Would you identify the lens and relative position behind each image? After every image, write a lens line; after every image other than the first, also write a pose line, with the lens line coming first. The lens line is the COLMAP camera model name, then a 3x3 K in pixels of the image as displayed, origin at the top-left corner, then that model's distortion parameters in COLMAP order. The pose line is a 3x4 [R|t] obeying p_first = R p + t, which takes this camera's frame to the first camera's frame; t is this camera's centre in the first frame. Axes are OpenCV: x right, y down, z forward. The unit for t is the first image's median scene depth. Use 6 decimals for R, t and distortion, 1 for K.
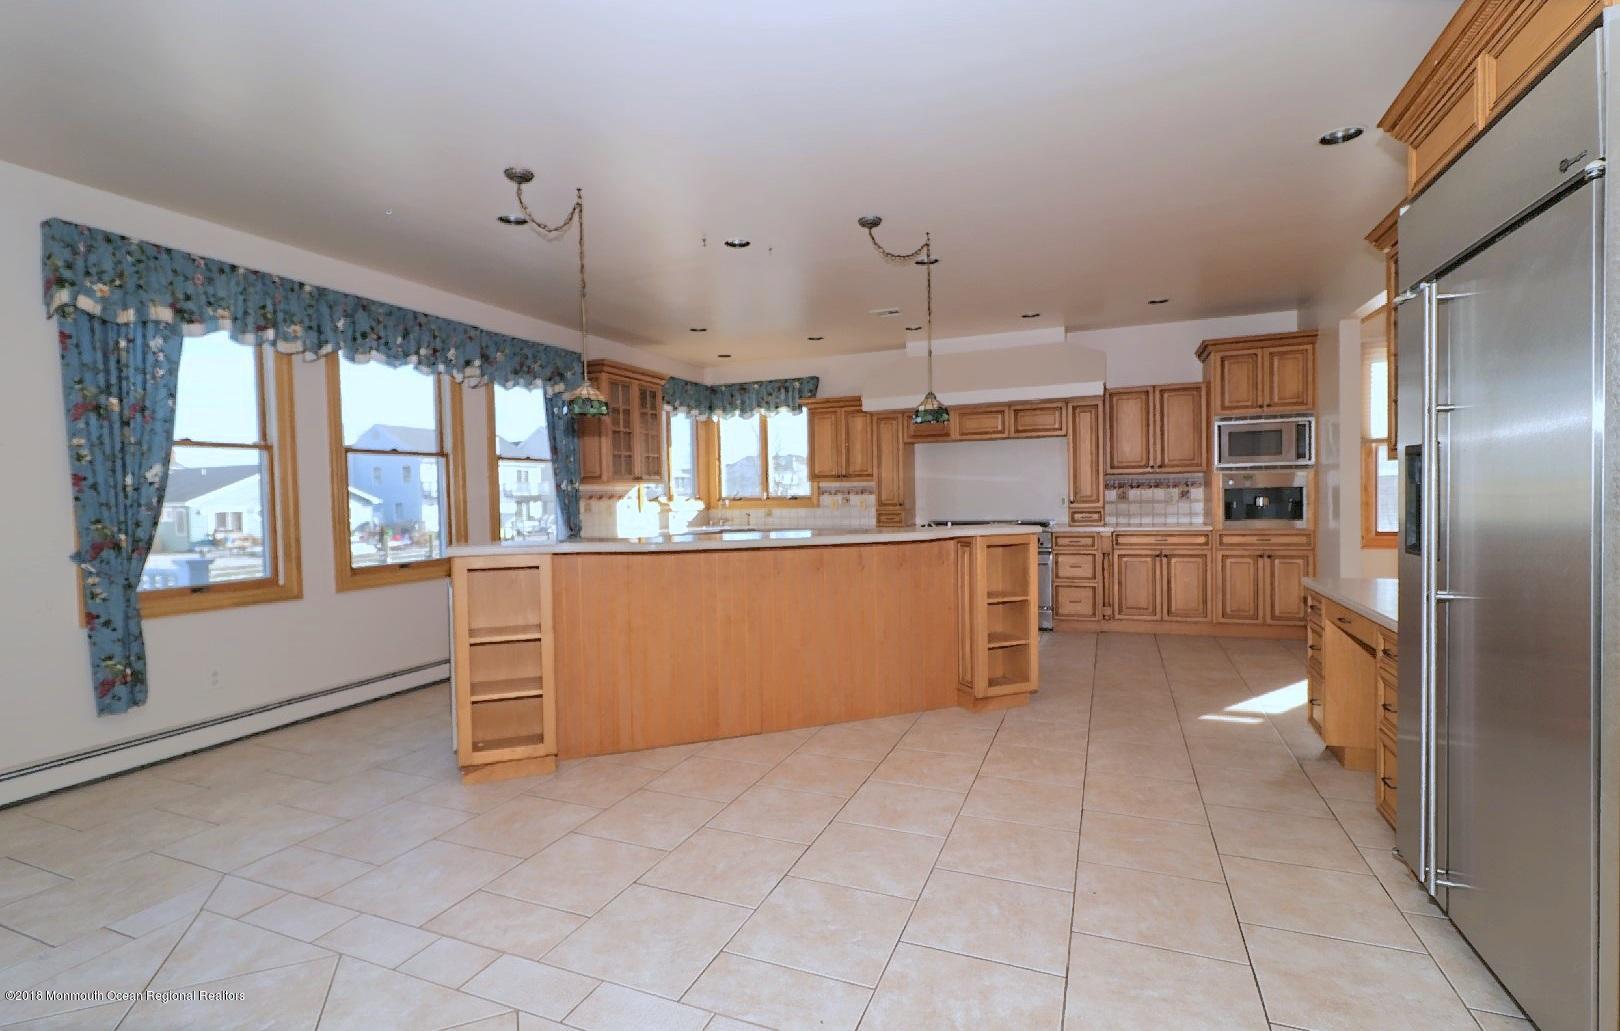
lens RADIAL K [[745.1, 0, 801.3], [0, 745.1, 520.2], [0, 0, 1]] dist [0.001481, -0.000185]
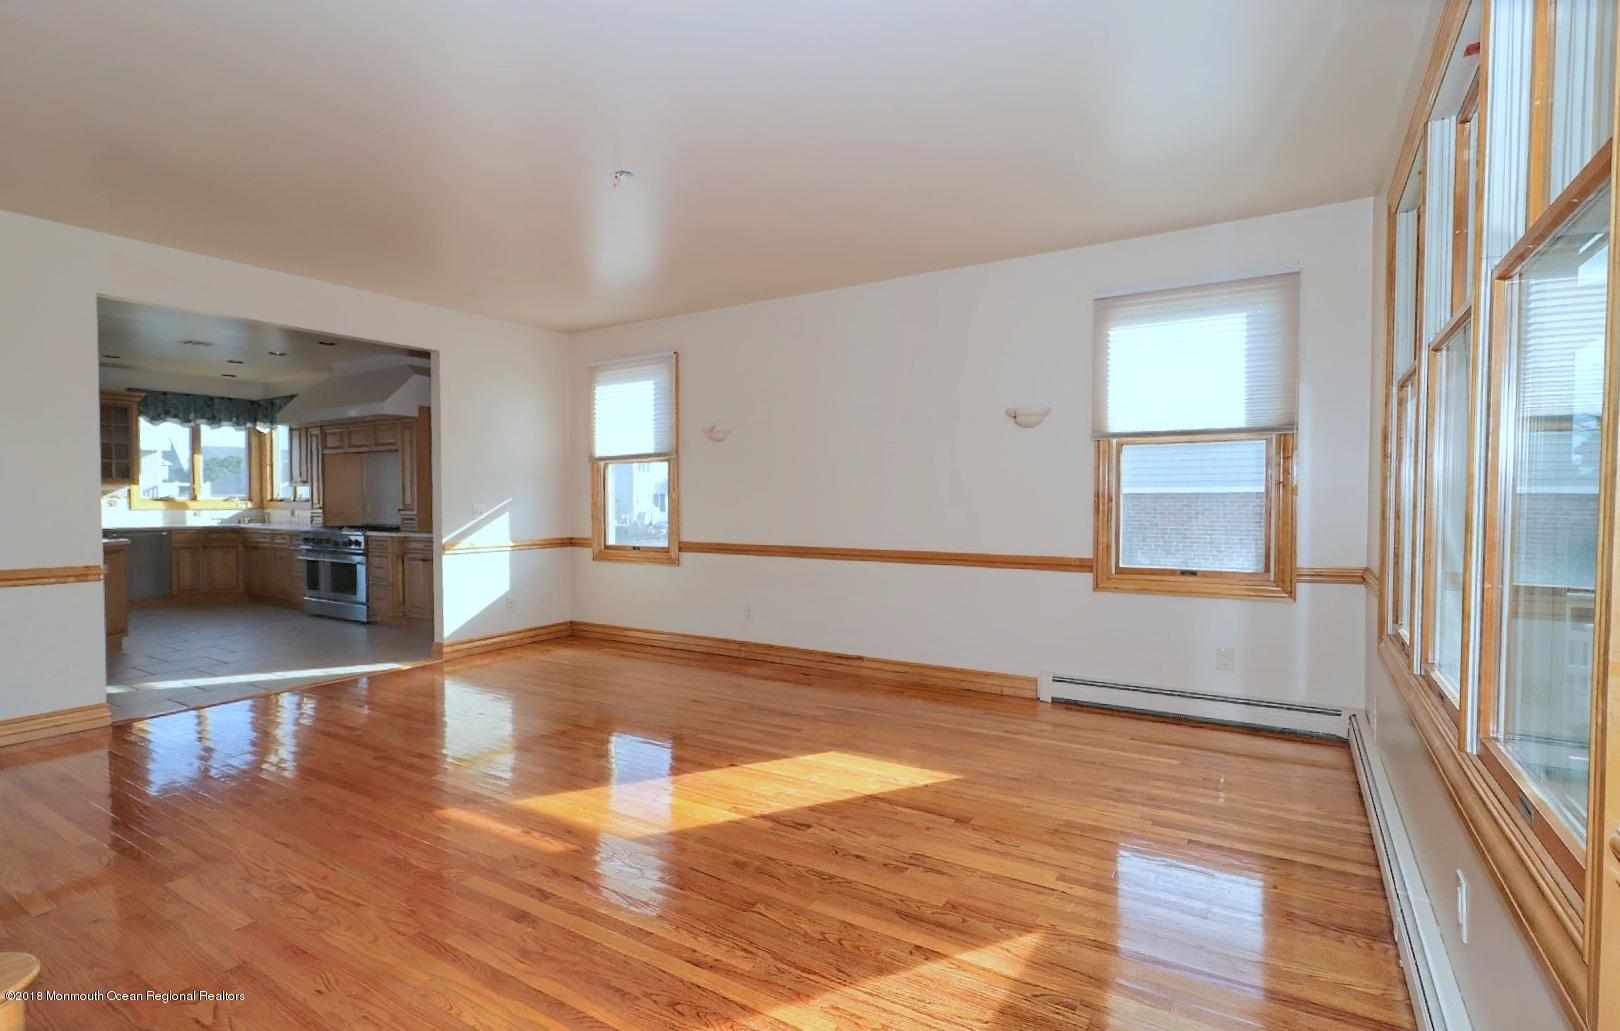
lens RADIAL K [[767.5, 0, 805.2], [0, 767.5, 512.2], [0, 0, 1]] dist [0.000184, 0.000309]
pose [[0.986610, 0.026329, -0.160960, 1.197882], [-0.028158, 0.999562, -0.009090, -0.028802], [0.160650, 0.013501, 0.986919, -0.032095]]
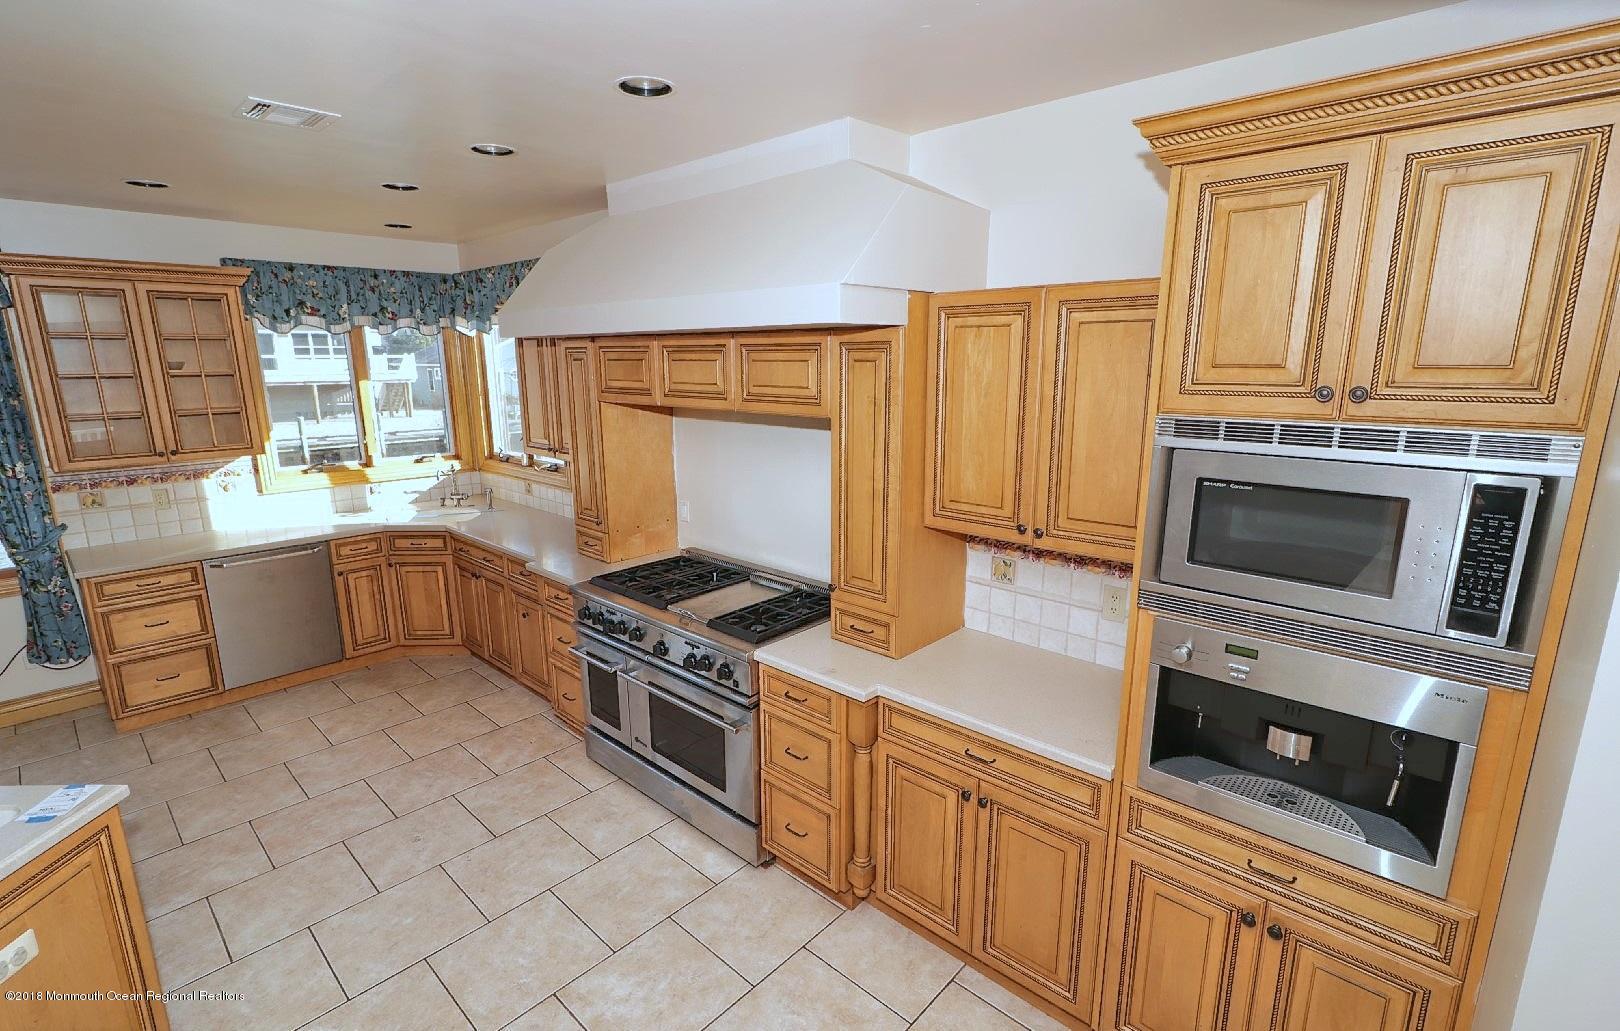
lens RADIAL K [[744.7, 0, 807.8], [0, 744.7, 524.4], [0, 0, 1]] dist [0.001009, -0.000880]
pose [[0.936203, 0.096716, -0.337891, 0.509366], [-0.029856, 0.979802, 0.197731, -0.144434], [0.350190, -0.175029, 0.920181, 0.663252]]
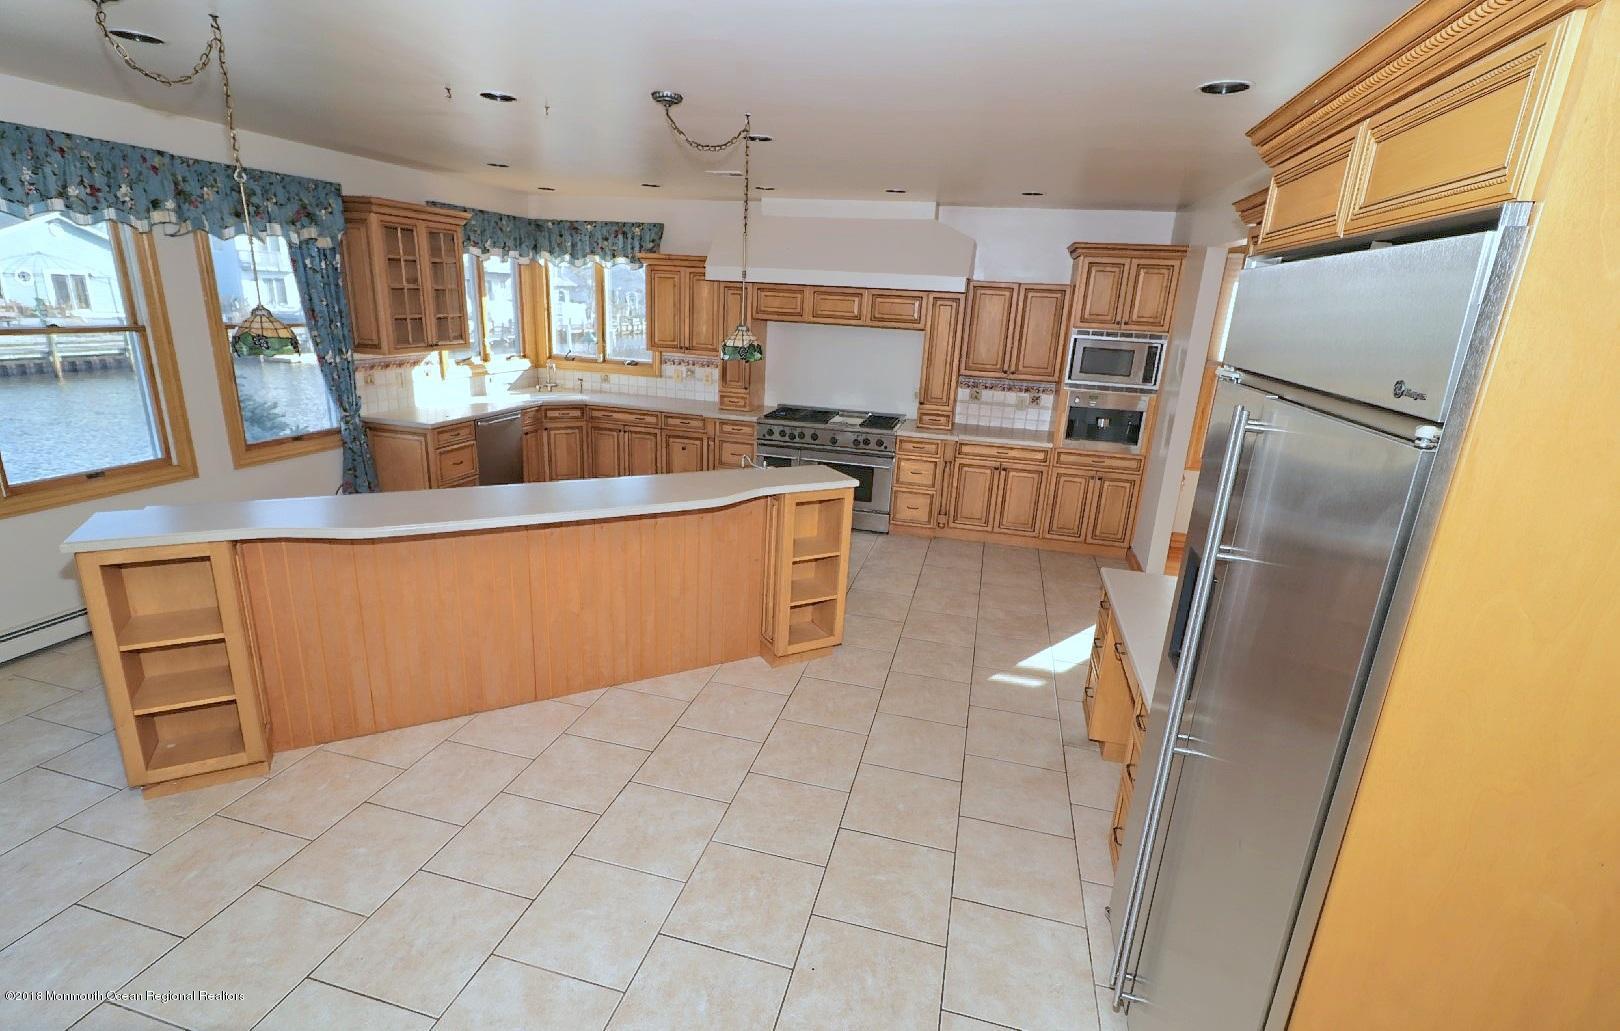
lens RADIAL K [[744.7, 0, 807.8], [0, 744.7, 524.4], [0, 0, 1]] dist [0.001009, -0.000880]
pose [[0.986981, 0.028710, 0.158253, 0.078887], [-0.069217, 0.963983, 0.256800, -0.114467], [-0.145180, -0.264411, 0.953420, 0.082382]]
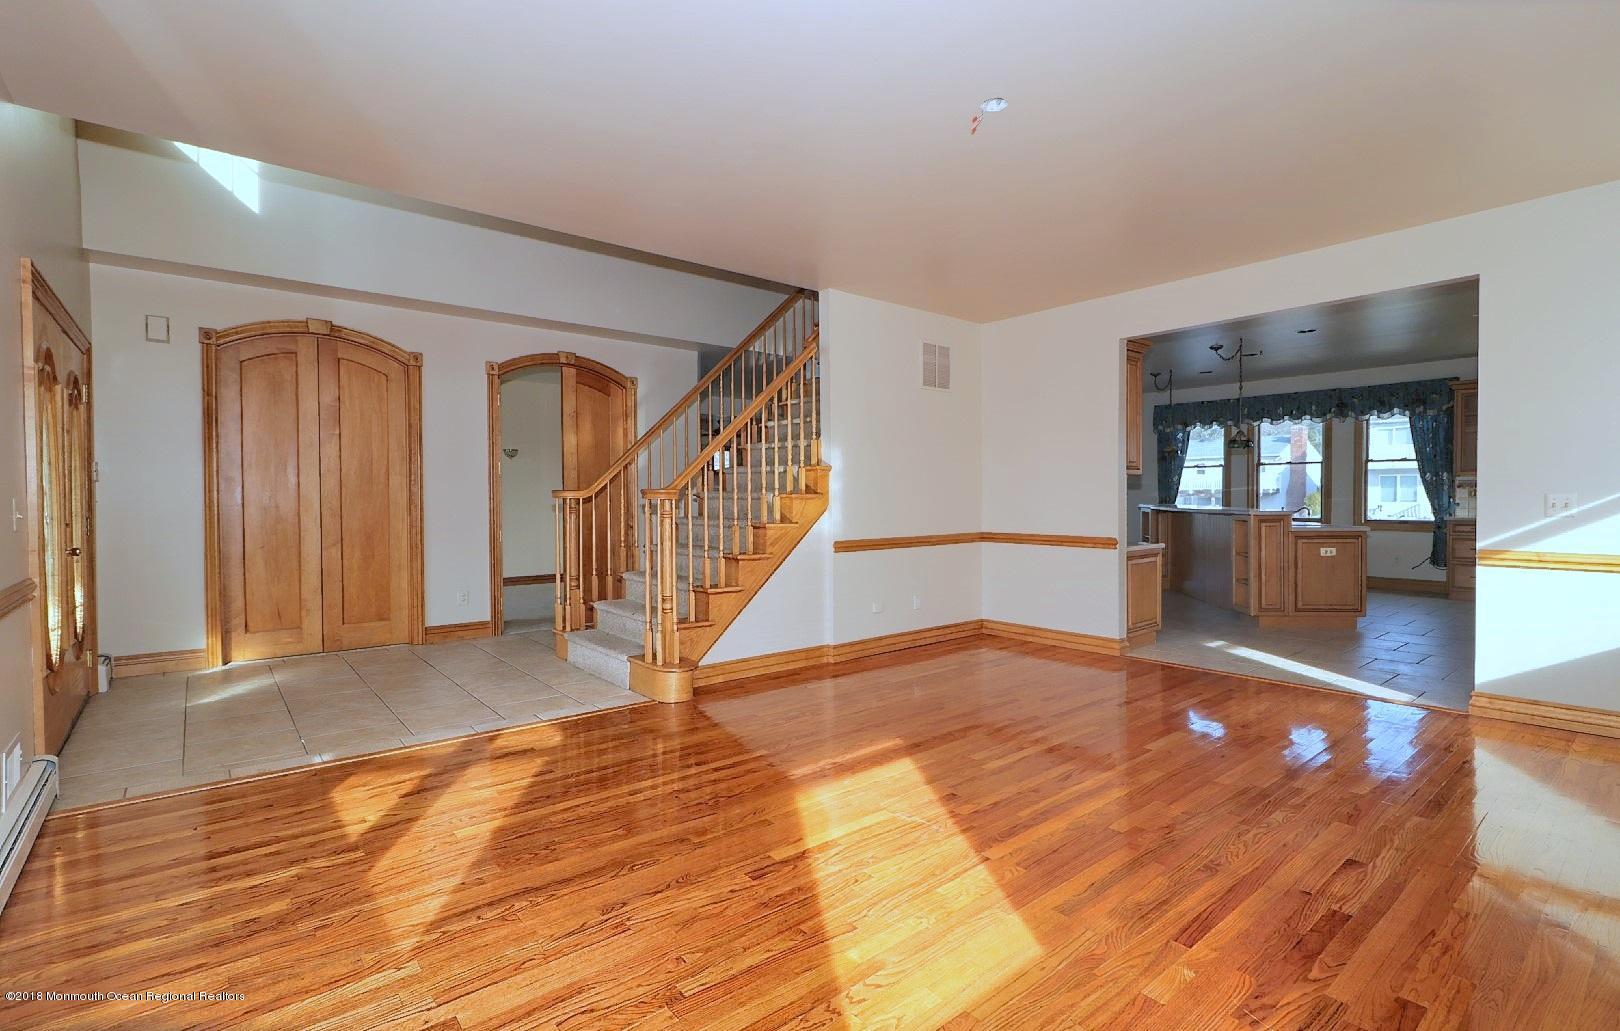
lens RADIAL K [[753.6, 0, 816.2], [0, 753.6, 512.8], [0, 0, 1]] dist [0.001285, -0.011968]
pose [[-0.466311, 0.046030, -0.883423, 1.443498], [-0.008967, 0.998348, 0.056751, -0.048641], [0.884575, 0.034385, -0.465128, 0.631325]]
